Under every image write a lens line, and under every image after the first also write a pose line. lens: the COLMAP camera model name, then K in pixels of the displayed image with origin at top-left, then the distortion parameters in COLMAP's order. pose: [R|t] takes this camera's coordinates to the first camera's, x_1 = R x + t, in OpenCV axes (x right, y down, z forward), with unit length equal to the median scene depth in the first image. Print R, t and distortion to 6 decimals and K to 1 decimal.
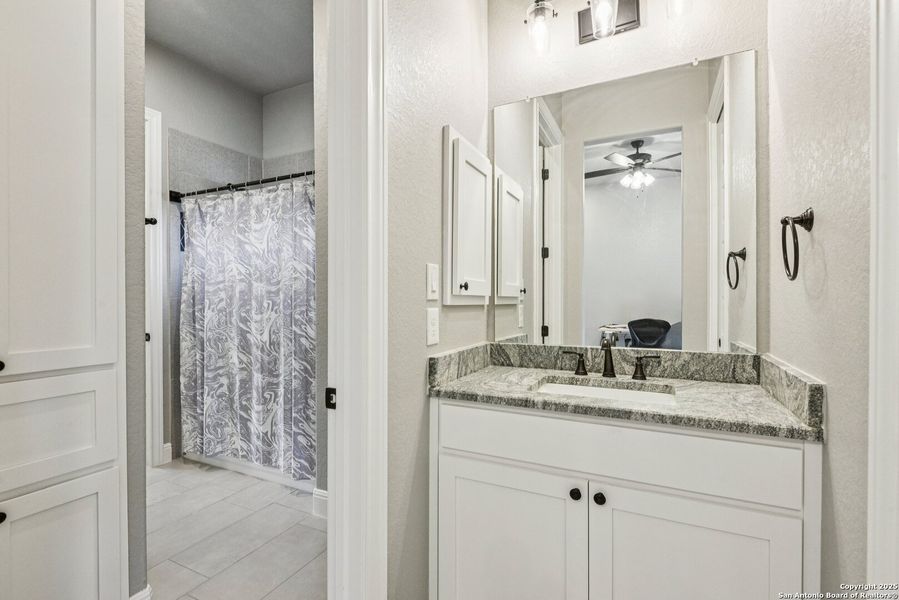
lens RADIAL K [[414.0, 0, 449.5], [0, 414.0, 300.0], [0, 0, 1]] dist [-0.003735, -0.010849]
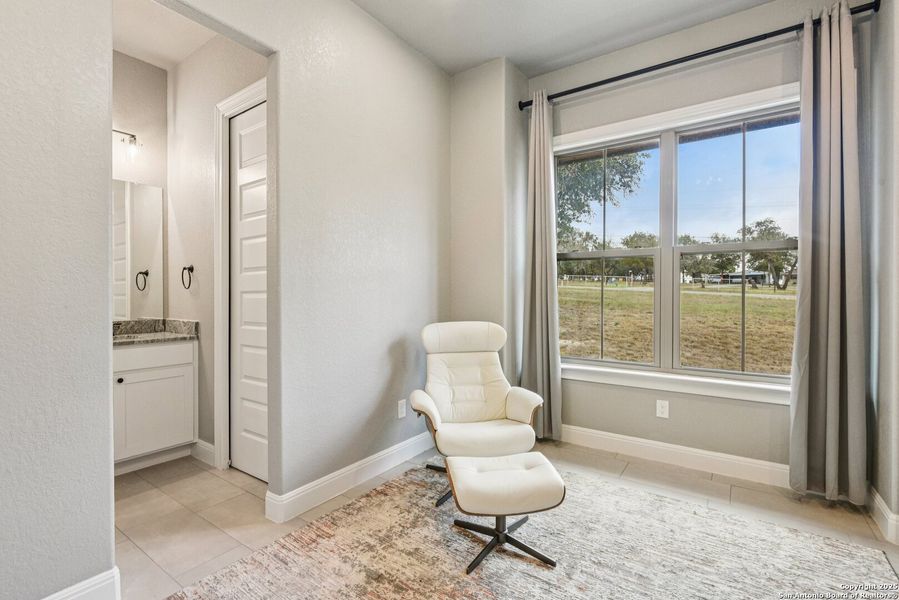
lens RADIAL K [[414.0, 0, 449.5], [0, 414.0, 300.0], [0, 0, 1]] dist [-0.003735, -0.010849]
pose [[0.145835, -0.008786, 0.989270, -1.926851], [-0.000424, 0.999960, 0.008943, 0.003338], [-0.989309, -0.001723, 0.145826, -1.370996]]
